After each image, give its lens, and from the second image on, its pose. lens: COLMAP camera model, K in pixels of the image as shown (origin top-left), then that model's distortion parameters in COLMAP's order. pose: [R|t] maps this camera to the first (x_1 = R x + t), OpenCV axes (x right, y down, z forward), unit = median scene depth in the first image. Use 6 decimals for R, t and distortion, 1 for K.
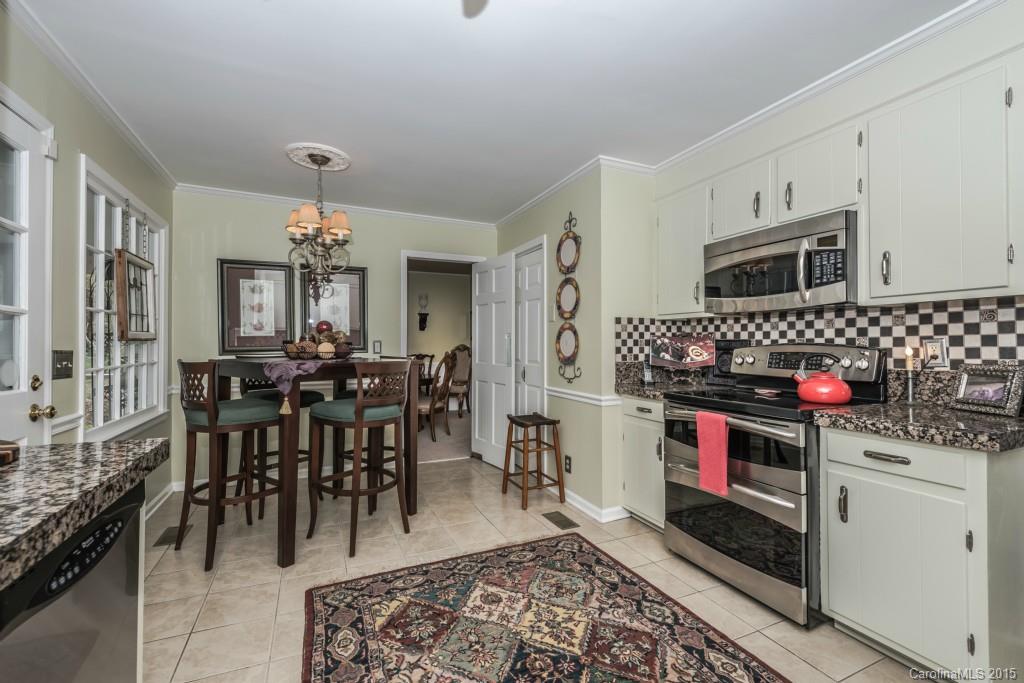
lens RADIAL K [[436.3, 0, 514.9], [0, 436.3, 340.7], [0, 0, 1]] dist [0.008672, -0.000217]
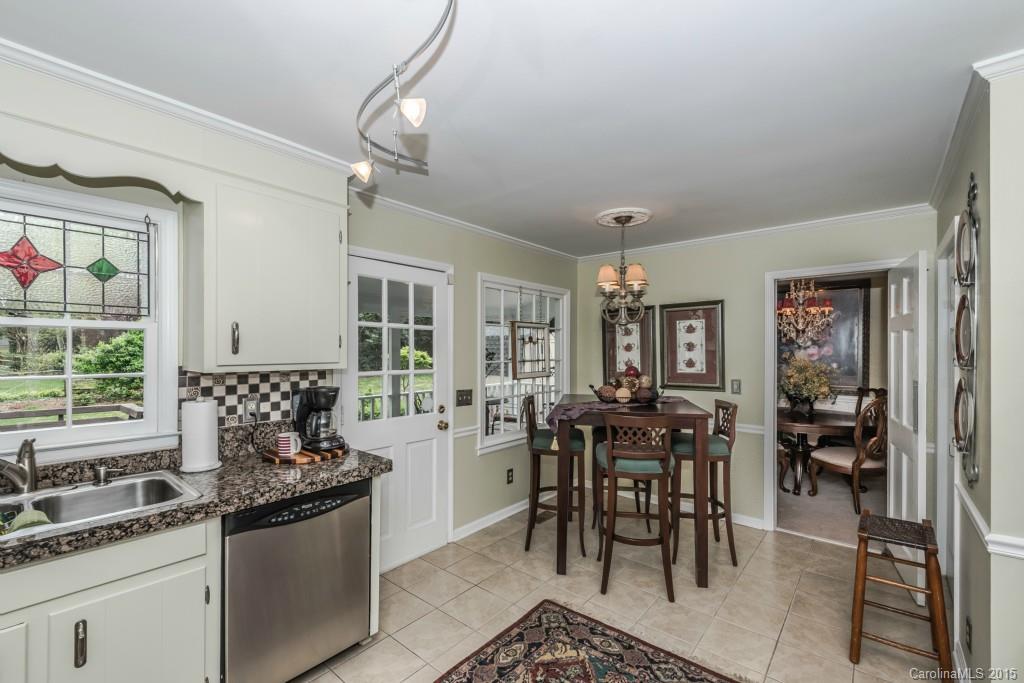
lens RADIAL K [[436.3, 0, 513.7], [0, 436.3, 346.1], [0, 0, 1]] dist [0.008672, -0.000217]
pose [[0.446301, -0.008493, -0.894843, 0.592553], [0.004765, 0.999963, -0.007114, -0.131506], [0.894870, -0.001089, 0.446325, 0.380832]]
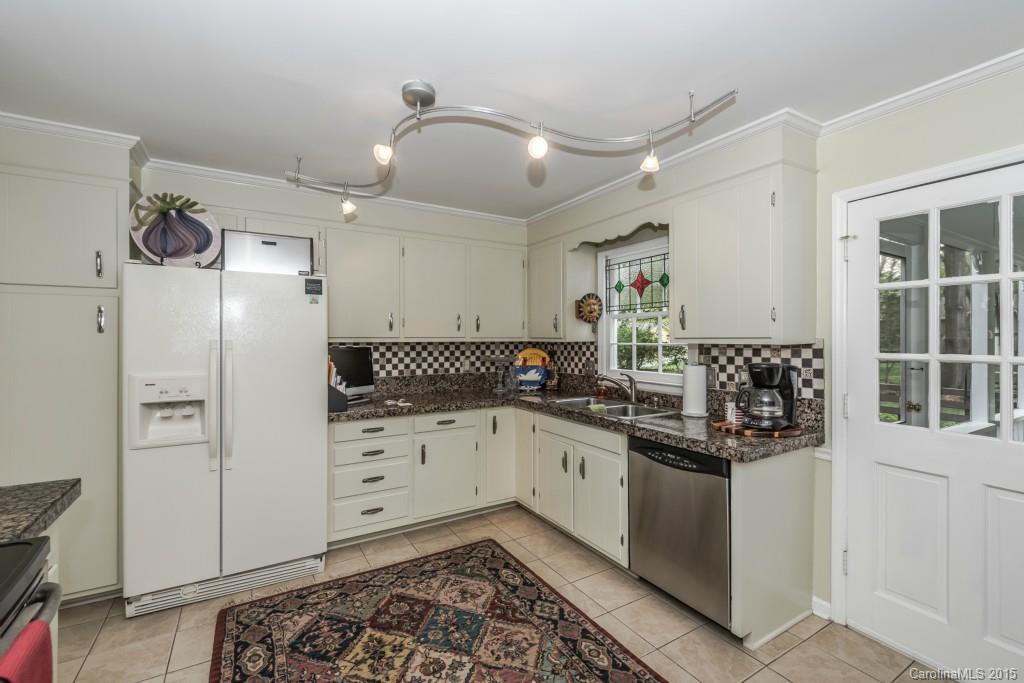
lens RADIAL K [[436.3, 0, 504.1], [0, 436.3, 340.9], [0, 0, 1]] dist [0.008672, -0.000217]
pose [[-0.992694, 0.017402, -0.119395, 0.144009], [0.016385, 0.999821, 0.009494, -0.115851], [0.119539, 0.007469, -0.992801, 1.414056]]
